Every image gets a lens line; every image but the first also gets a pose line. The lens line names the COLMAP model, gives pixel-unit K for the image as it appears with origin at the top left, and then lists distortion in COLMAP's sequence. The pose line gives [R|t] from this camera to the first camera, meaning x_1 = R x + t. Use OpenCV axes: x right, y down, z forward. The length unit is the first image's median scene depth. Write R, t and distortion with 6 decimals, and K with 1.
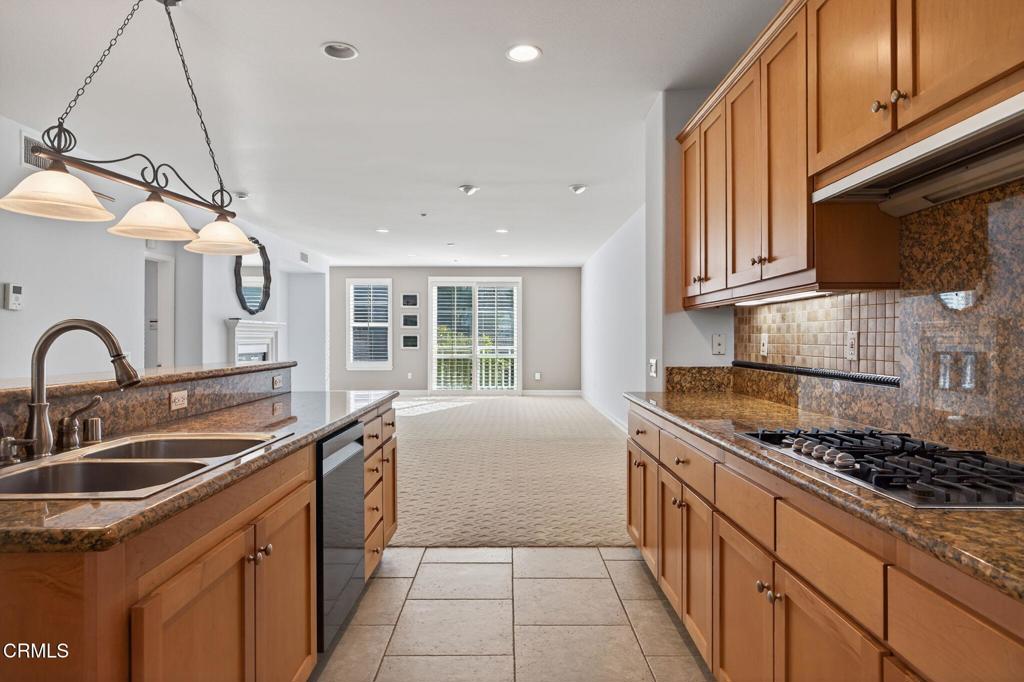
lens RADIAL K [[601.5, 0, 515.5], [0, 601.5, 338.4], [0, 0, 1]] dist [-0.011580, 0.001563]
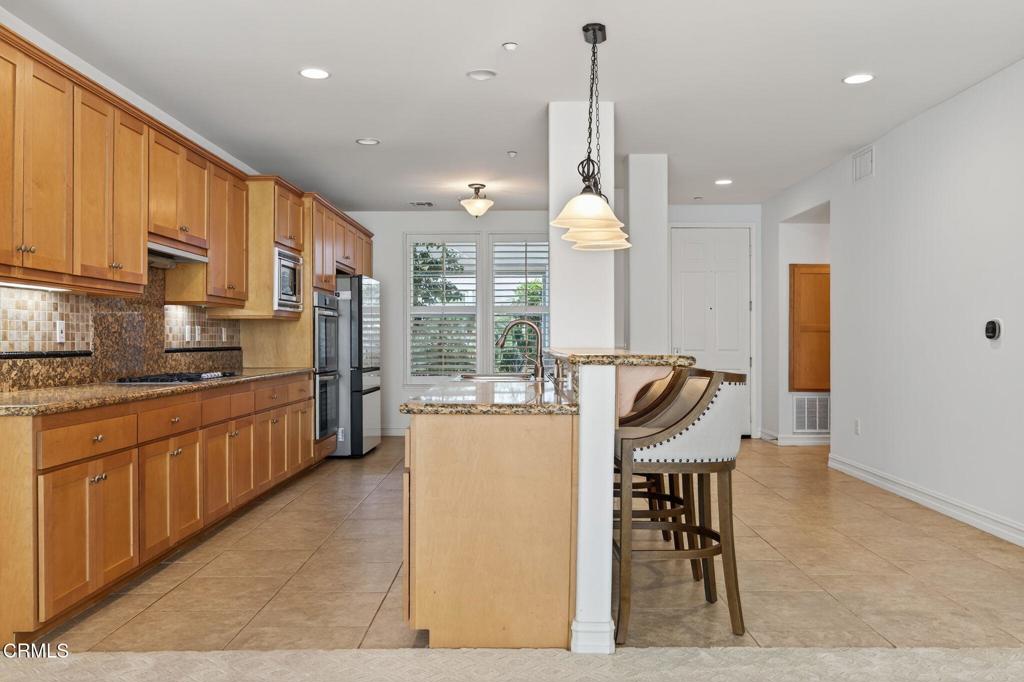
lens RADIAL K [[820.6, 0, 507.8], [0, 820.6, 335.4], [0, 0, 1]] dist [-0.021792, 0.038542]
pose [[-0.999575, 0.001293, 0.029107, -0.412245], [0.001130, 0.999984, -0.005614, 0.026780], [-0.029113, -0.005579, -0.999561, 2.290942]]
